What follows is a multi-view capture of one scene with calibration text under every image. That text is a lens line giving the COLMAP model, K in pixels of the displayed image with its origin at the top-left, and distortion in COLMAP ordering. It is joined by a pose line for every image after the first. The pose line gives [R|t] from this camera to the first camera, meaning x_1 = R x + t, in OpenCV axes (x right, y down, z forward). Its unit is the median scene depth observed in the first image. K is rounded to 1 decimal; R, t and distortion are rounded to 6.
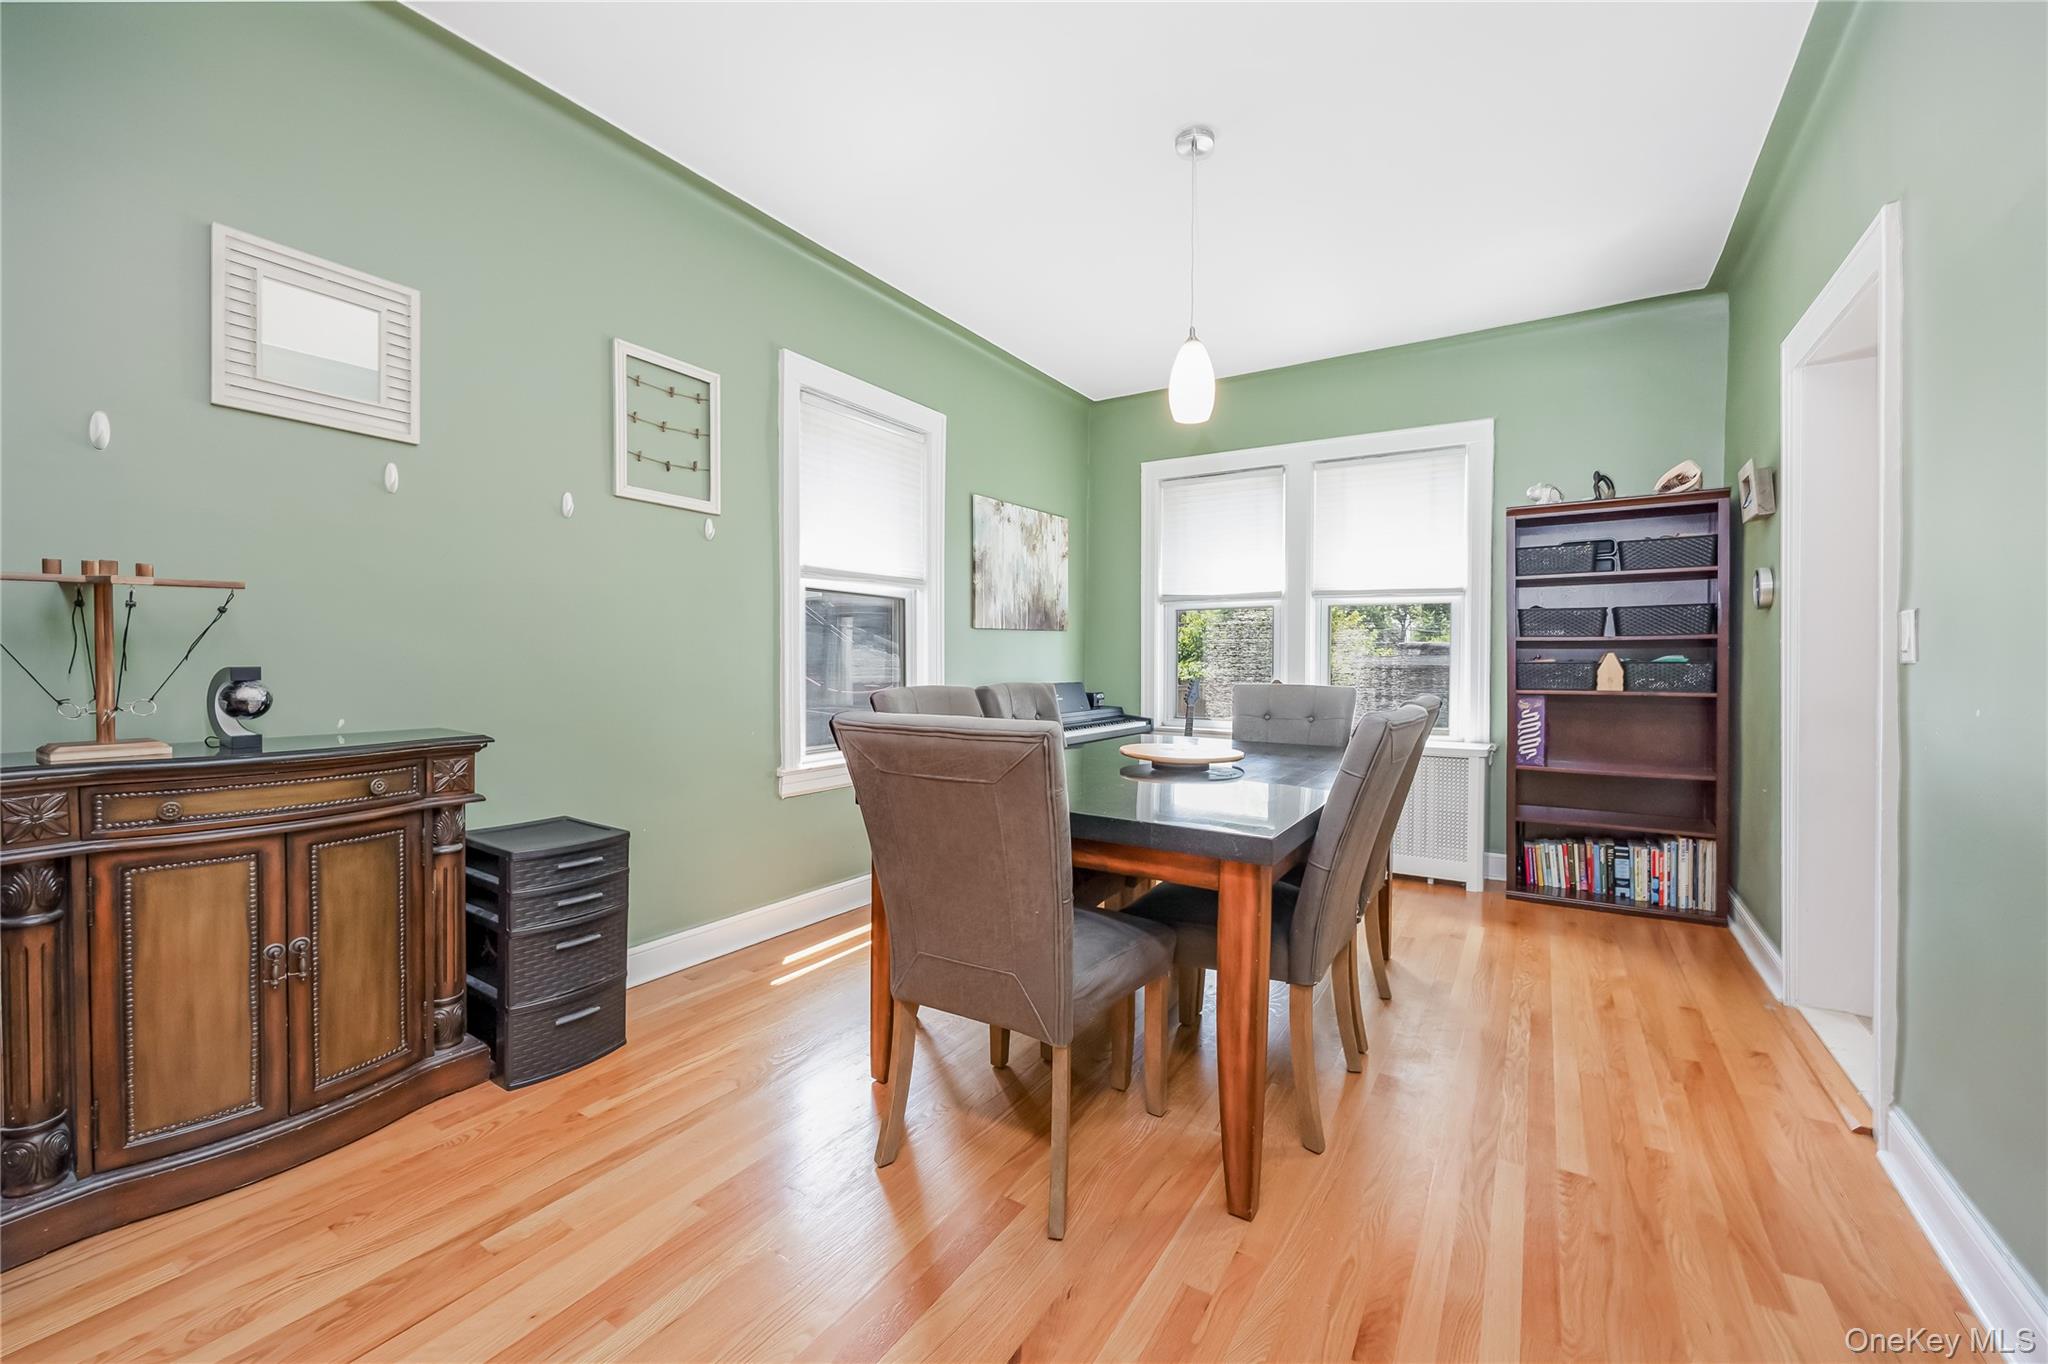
lens RADIAL K [[847.7, 0, 1017.5], [0, 847.7, 670.6], [0, 0, 1]] dist [0.002007, 0.000590]
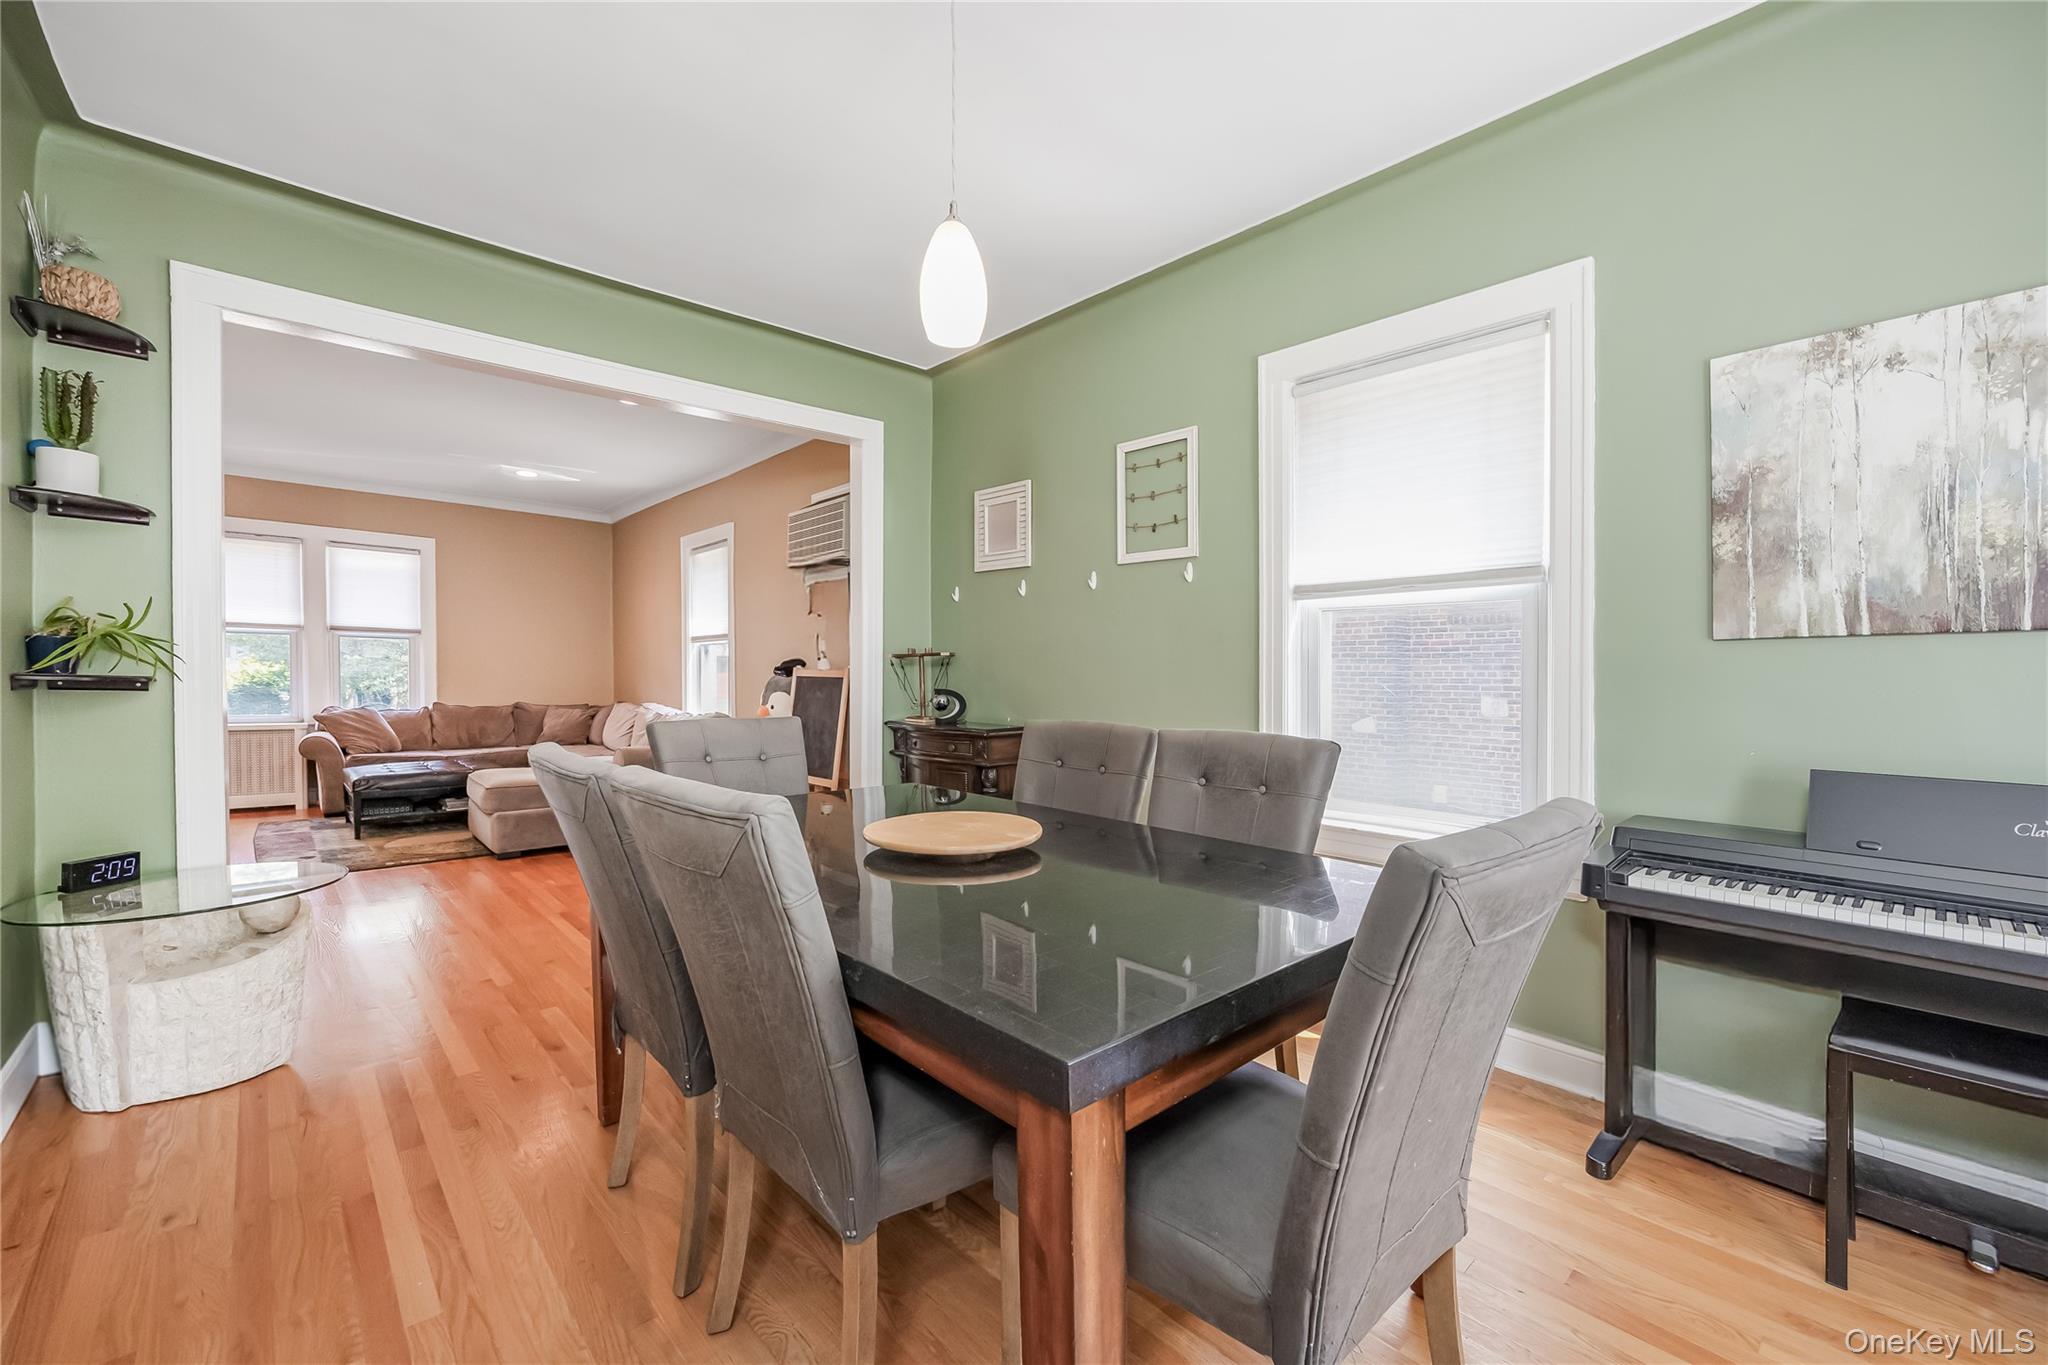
lens RADIAL K [[847.7, 0, 1017.4], [0, 847.7, 691.7], [0, 0, 1]] dist [0.002007, 0.000590]
pose [[-0.274698, 0.014790, -0.961417, 0.746711], [-0.024054, 0.999463, 0.022248, -0.031823], [0.961230, 0.029237, -0.274195, 1.091453]]
